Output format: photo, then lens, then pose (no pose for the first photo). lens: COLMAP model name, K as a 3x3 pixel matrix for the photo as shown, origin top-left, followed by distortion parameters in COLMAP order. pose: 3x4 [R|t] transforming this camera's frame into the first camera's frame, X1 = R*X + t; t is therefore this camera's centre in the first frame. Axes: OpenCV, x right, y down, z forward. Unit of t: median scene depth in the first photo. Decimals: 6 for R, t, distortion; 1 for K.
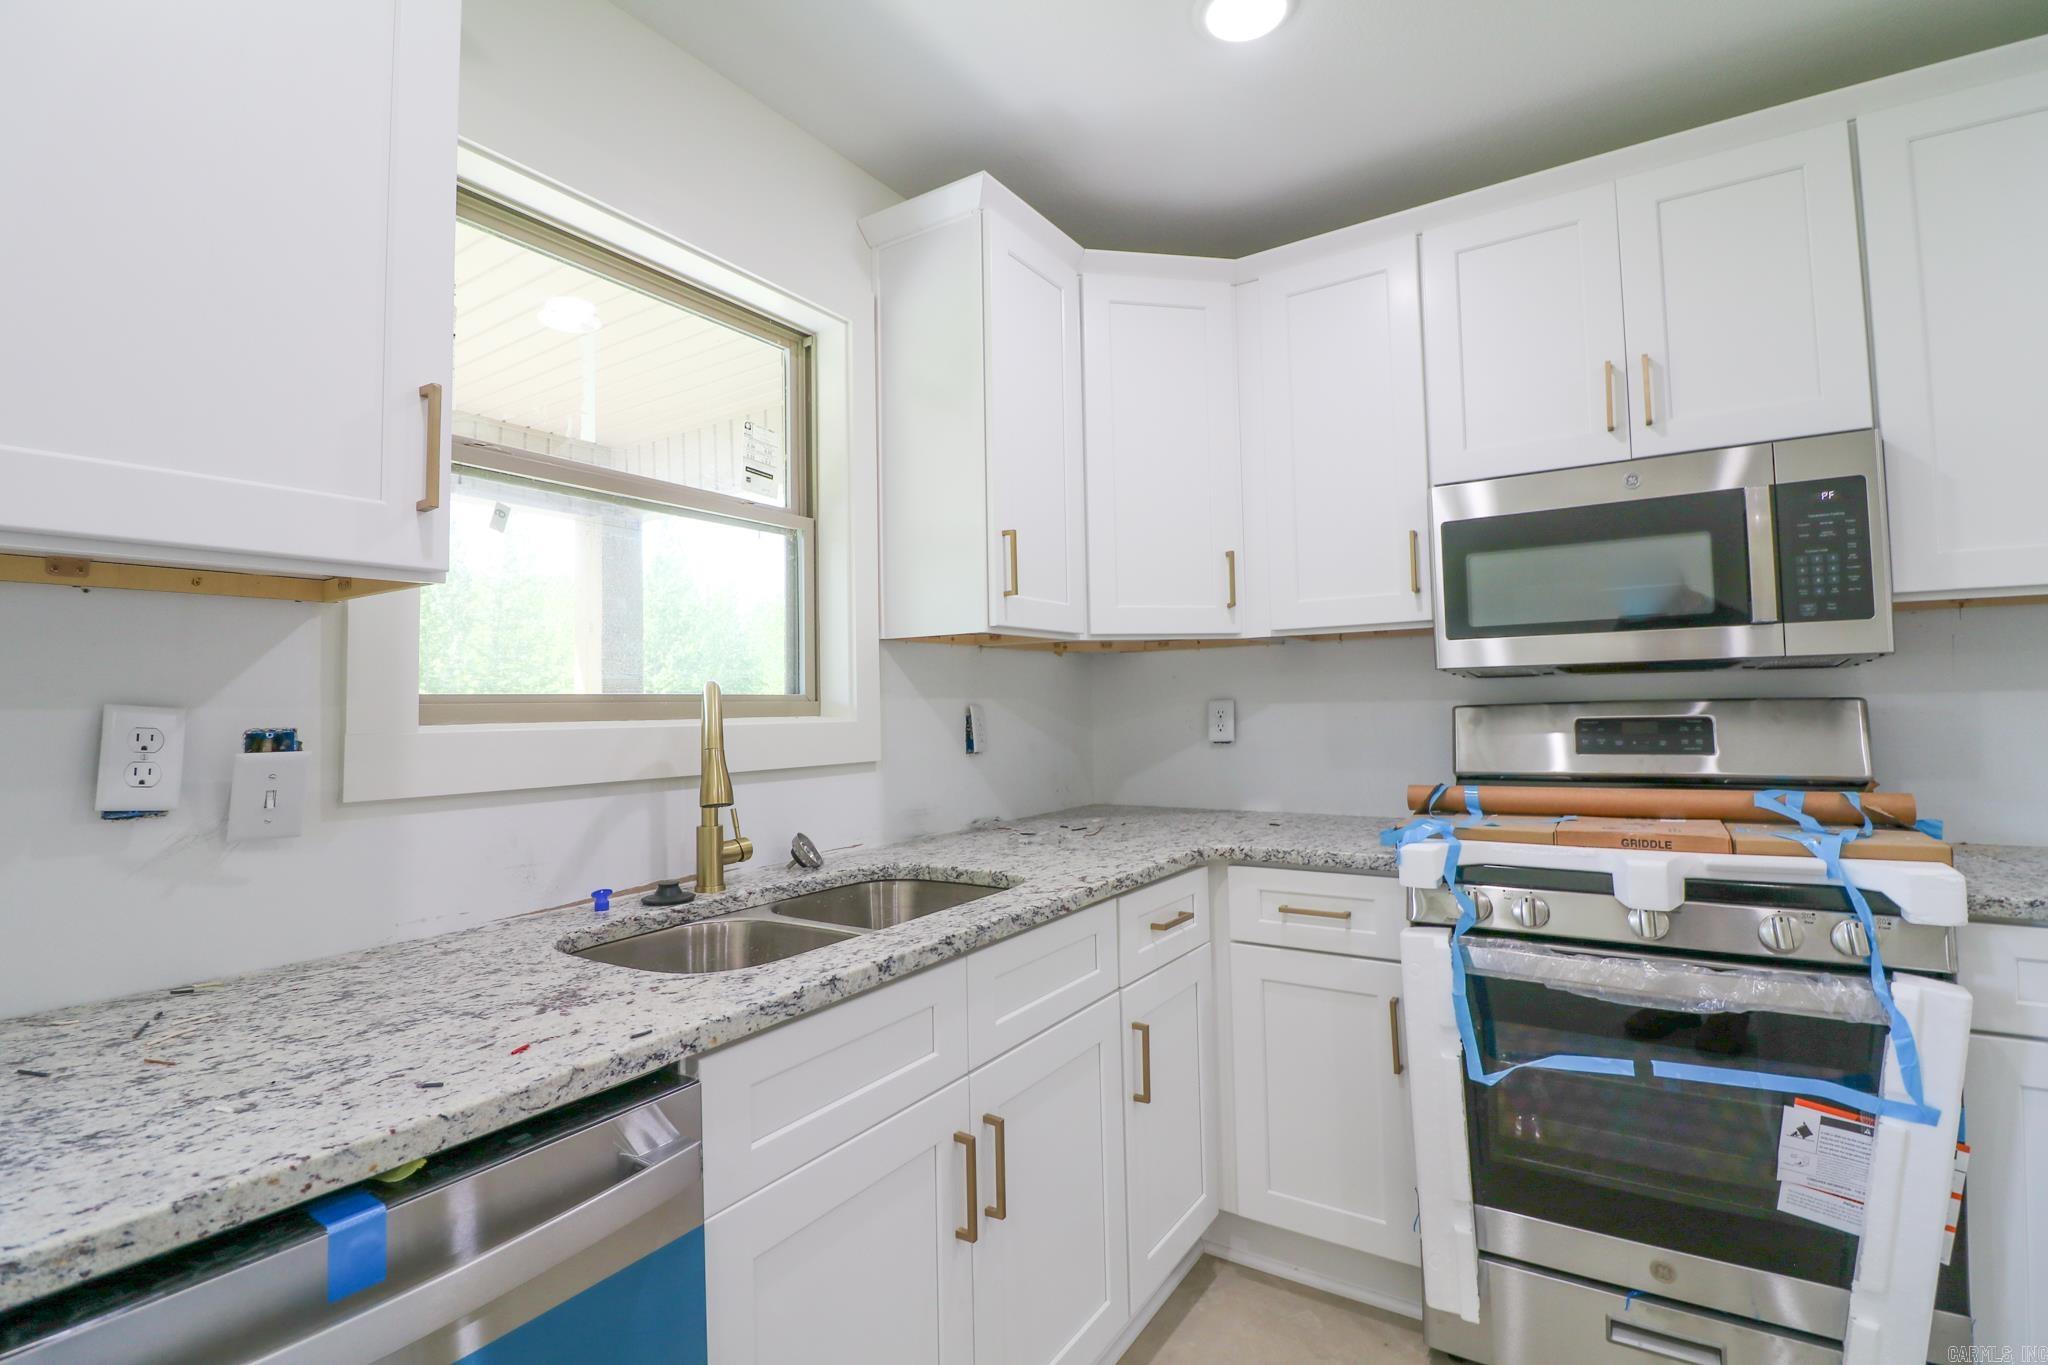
lens RADIAL K [[945.9, 0, 1008.5], [0, 945.9, 662.6], [0, 0, 1]] dist [0.000590, -0.013934]
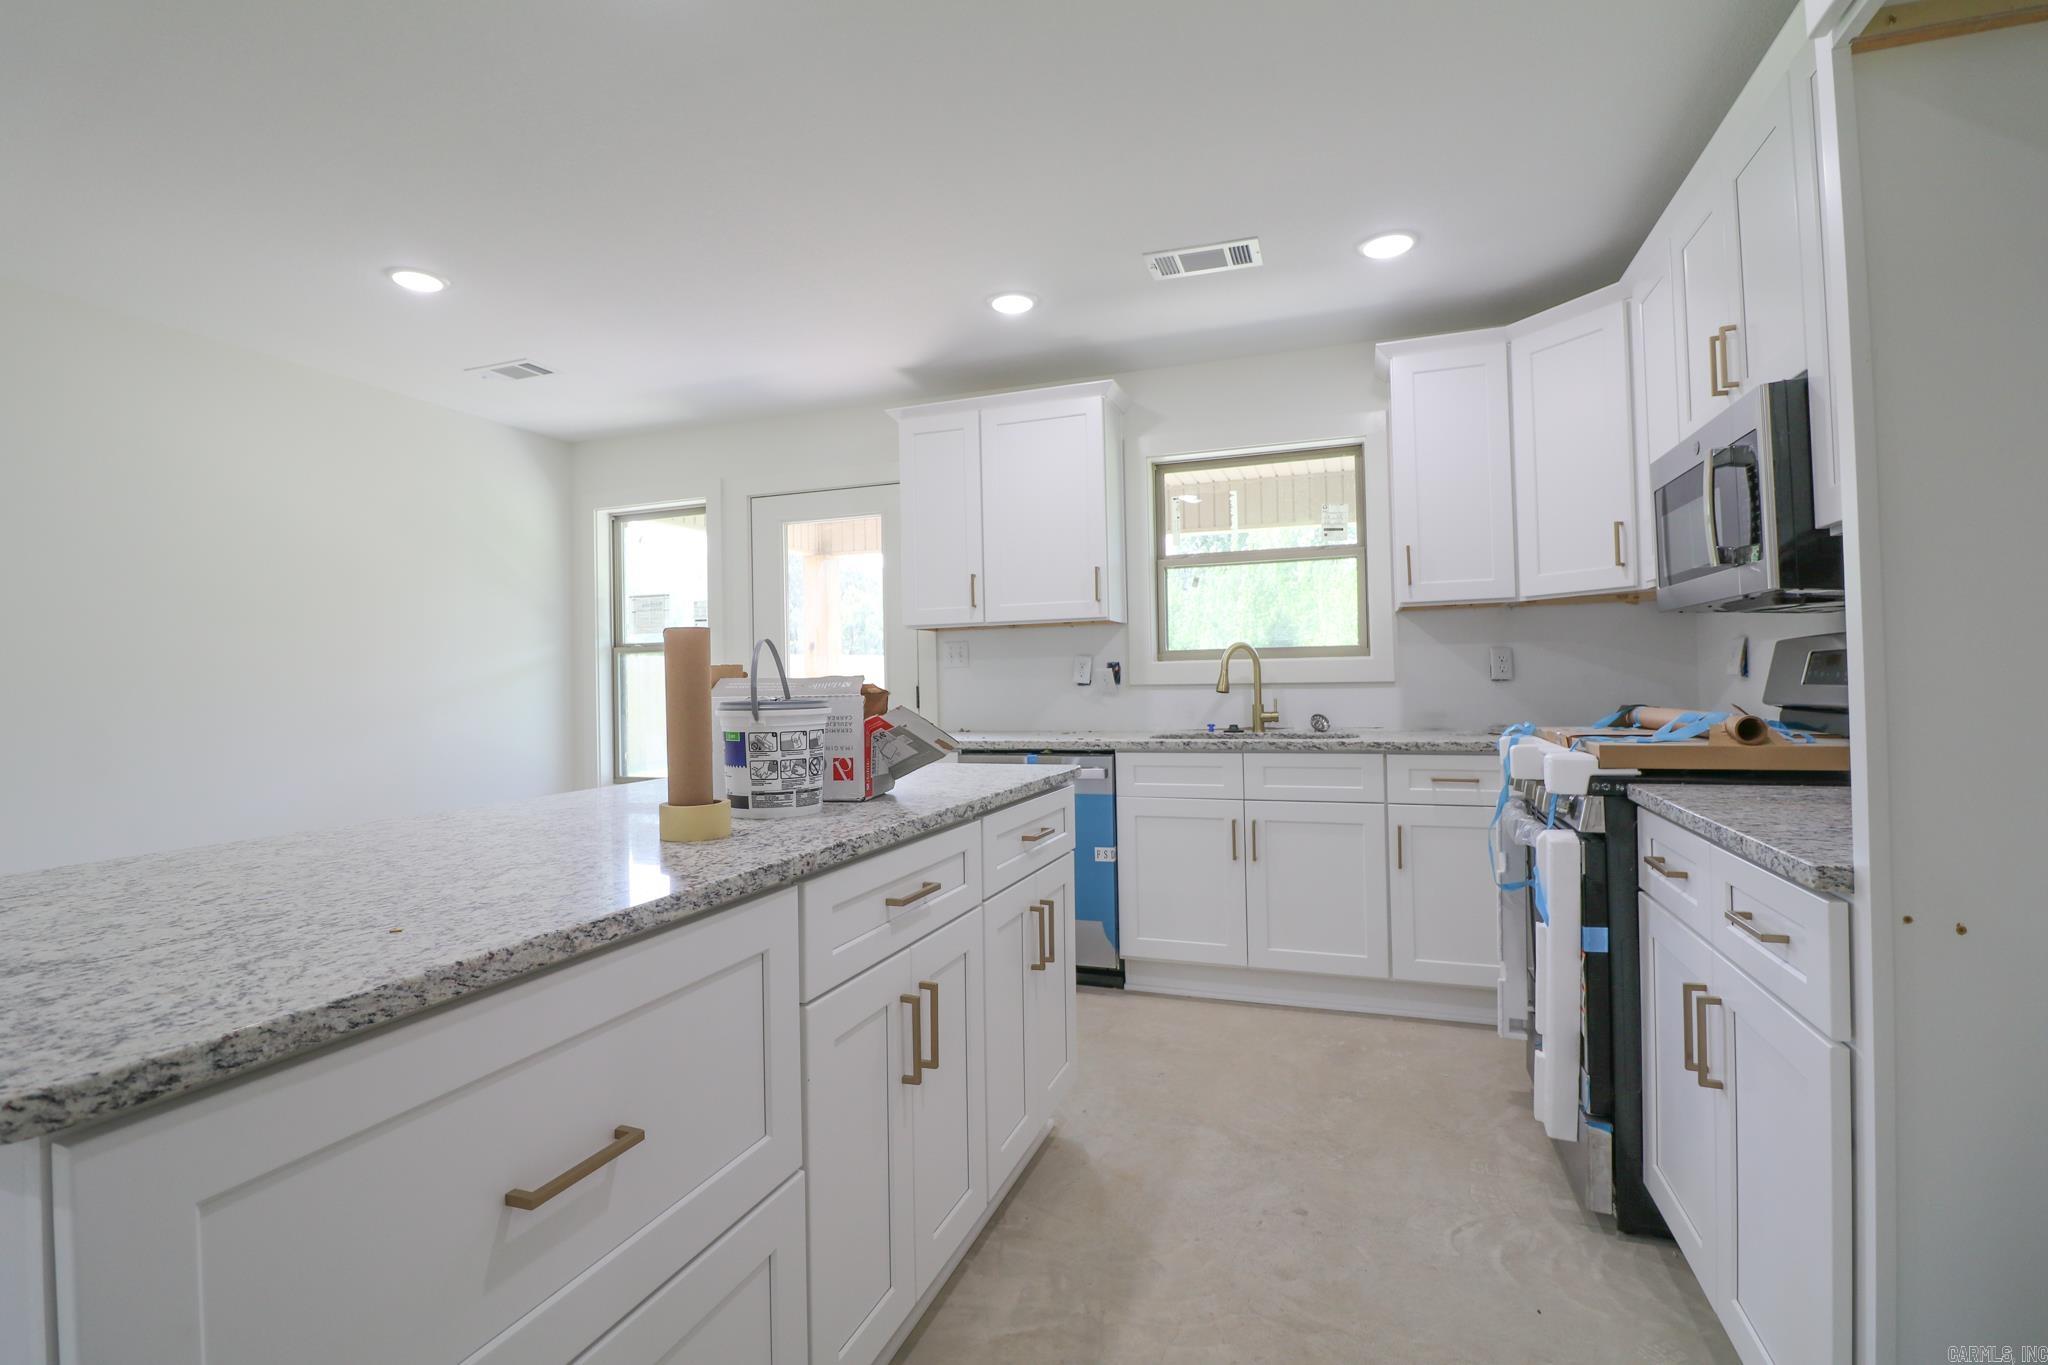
lens RADIAL K [[945.9, 0, 1008.5], [0, 945.9, 662.6], [0, 0, 1]] dist [0.000590, -0.013934]
pose [[0.227432, -0.006919, -0.973769, 1.702206], [0.057759, 0.998310, 0.006397, 0.019519], [0.972079, -0.057699, 0.227447, -0.106307]]
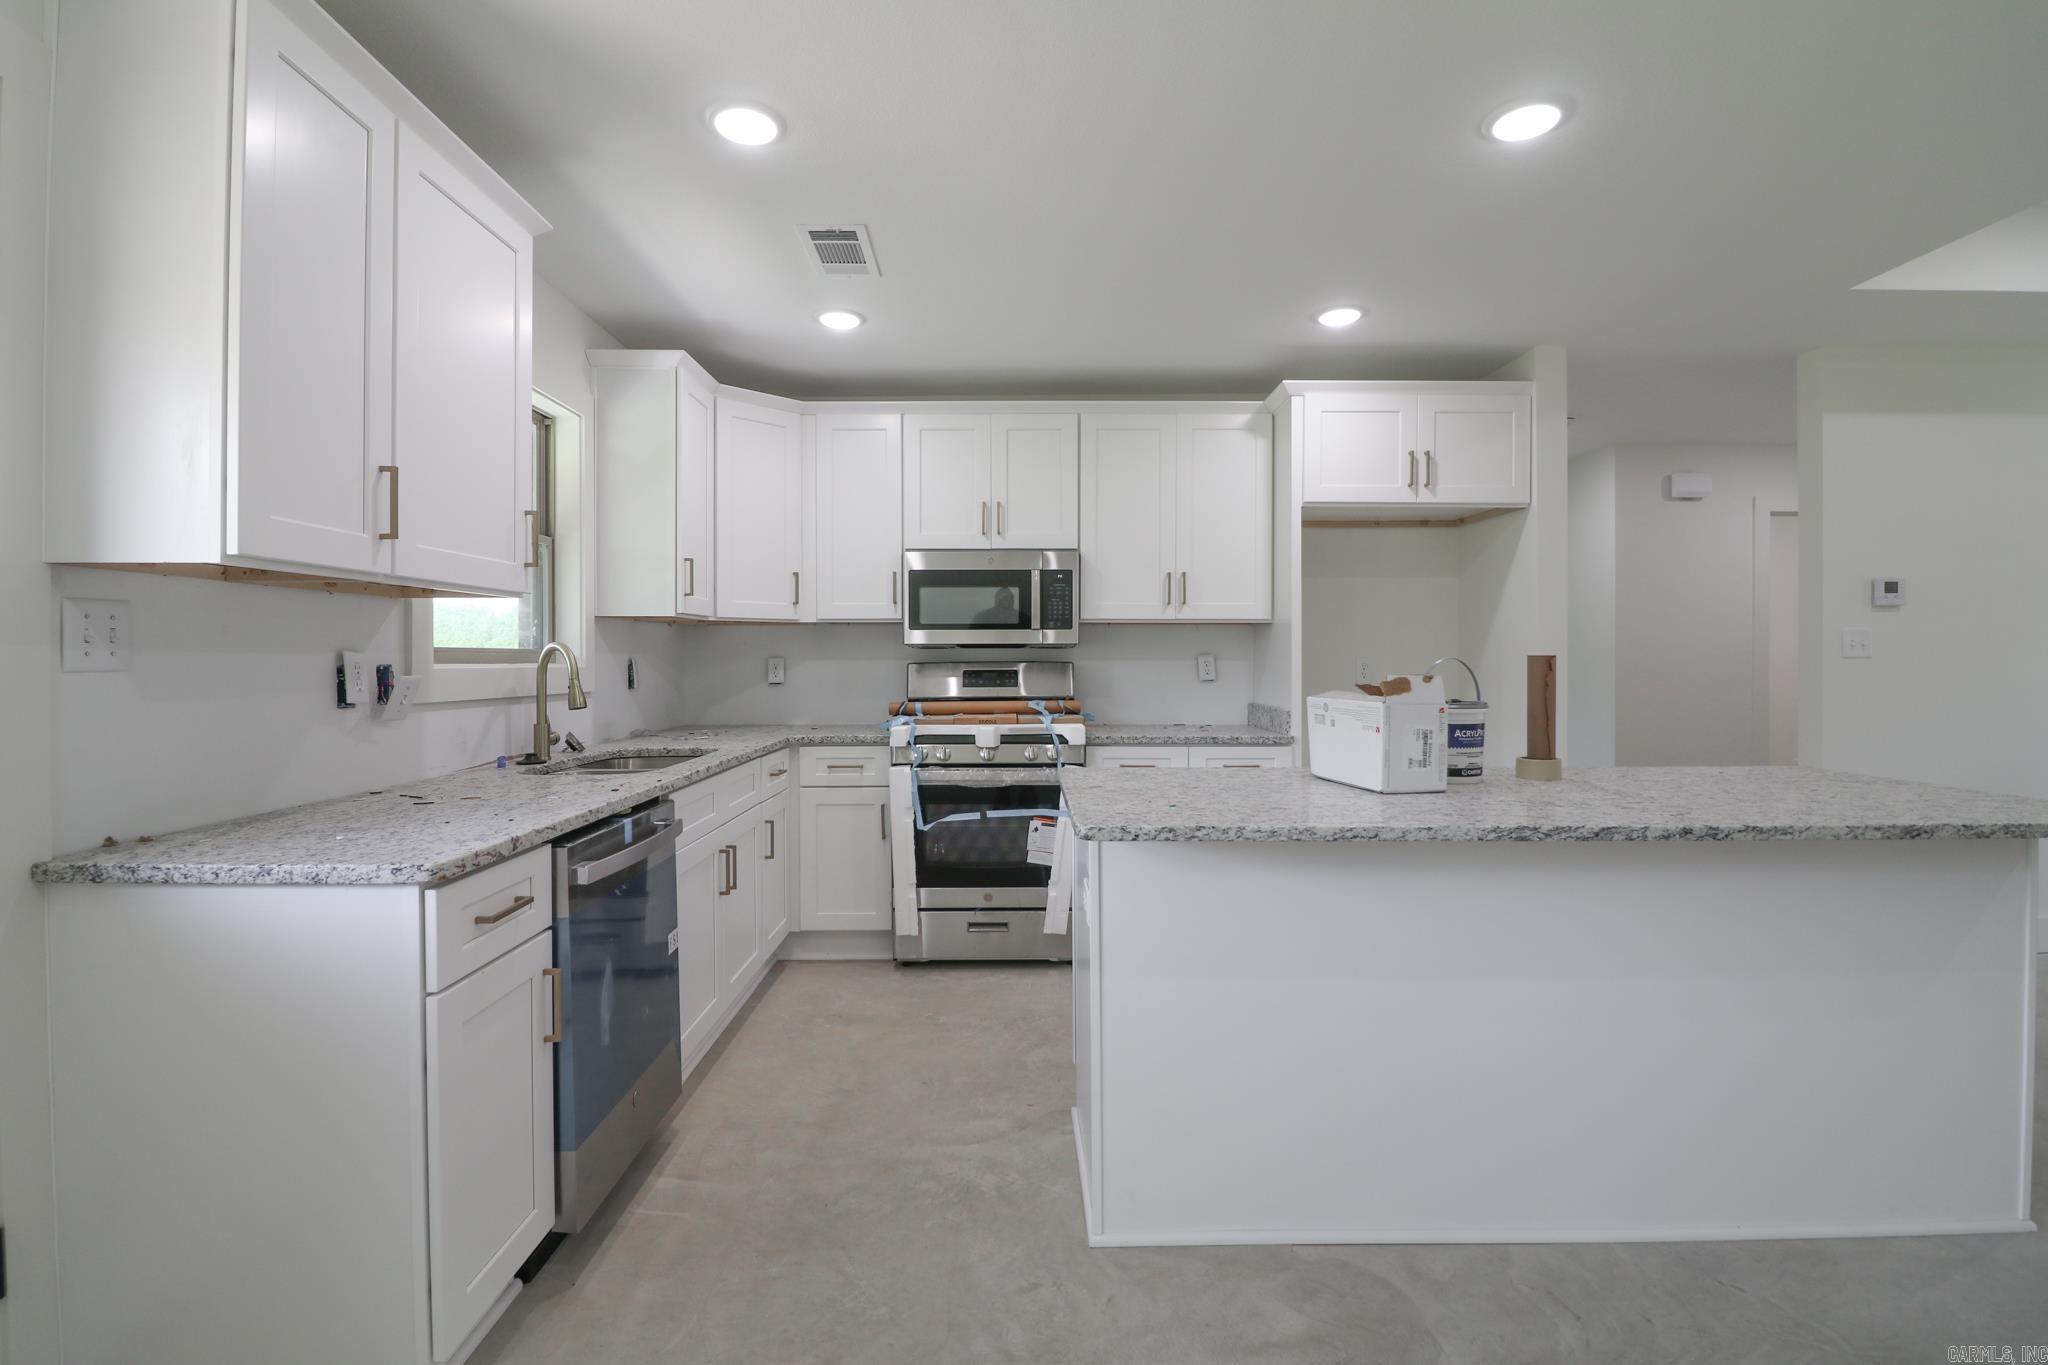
lens RADIAL K [[945.9, 0, 1008.5], [0, 945.9, 662.6], [0, 0, 1]] dist [0.000590, -0.013934]
pose [[0.828261, 0.015836, 0.560119, -0.552716], [-0.040698, 0.998661, 0.031946, -0.031151], [-0.558863, -0.049255, 0.827796, -0.889590]]
